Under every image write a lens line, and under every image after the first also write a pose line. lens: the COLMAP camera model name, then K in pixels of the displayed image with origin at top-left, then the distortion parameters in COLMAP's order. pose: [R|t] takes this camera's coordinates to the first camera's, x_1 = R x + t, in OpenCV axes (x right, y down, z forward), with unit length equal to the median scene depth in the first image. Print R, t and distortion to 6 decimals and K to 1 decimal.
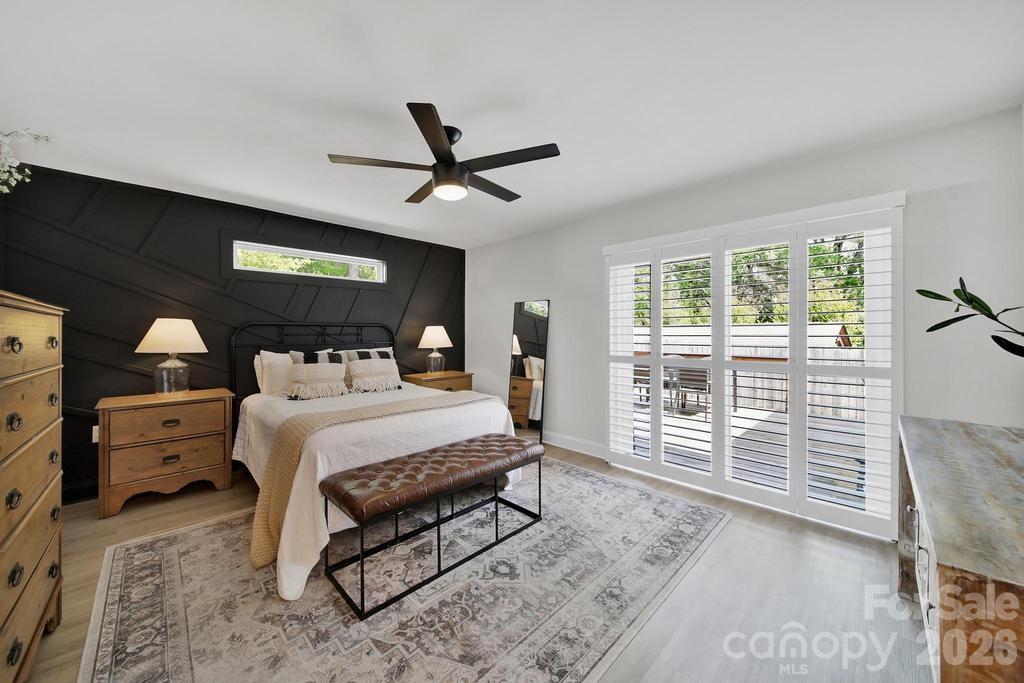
lens RADIAL K [[365.9, 0, 512.0], [0, 365.9, 341.5], [0, 0, 1]] dist [-0.000061, 0.000000]
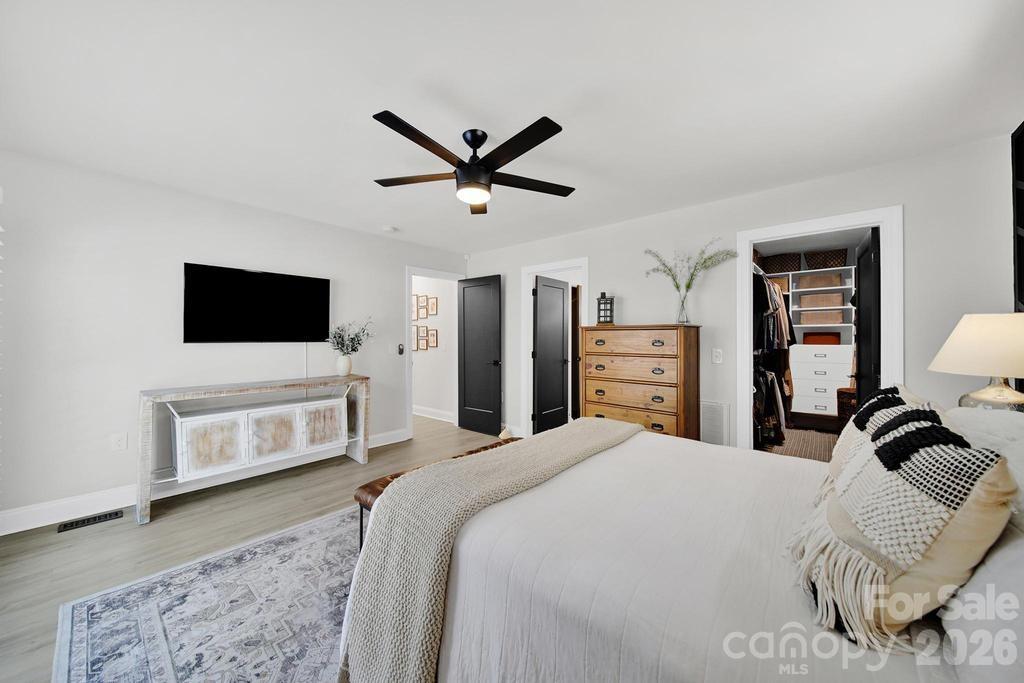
lens RADIAL K [[365.9, 0, 512.0], [0, 365.9, 341.5], [0, 0, 1]] dist [-0.000061, 0.000000]
pose [[-0.995648, -0.001724, -0.093174, -0.157994], [-0.002282, 0.999980, 0.005880, -0.020477], [0.093162, 0.006067, -0.995632, 1.752209]]
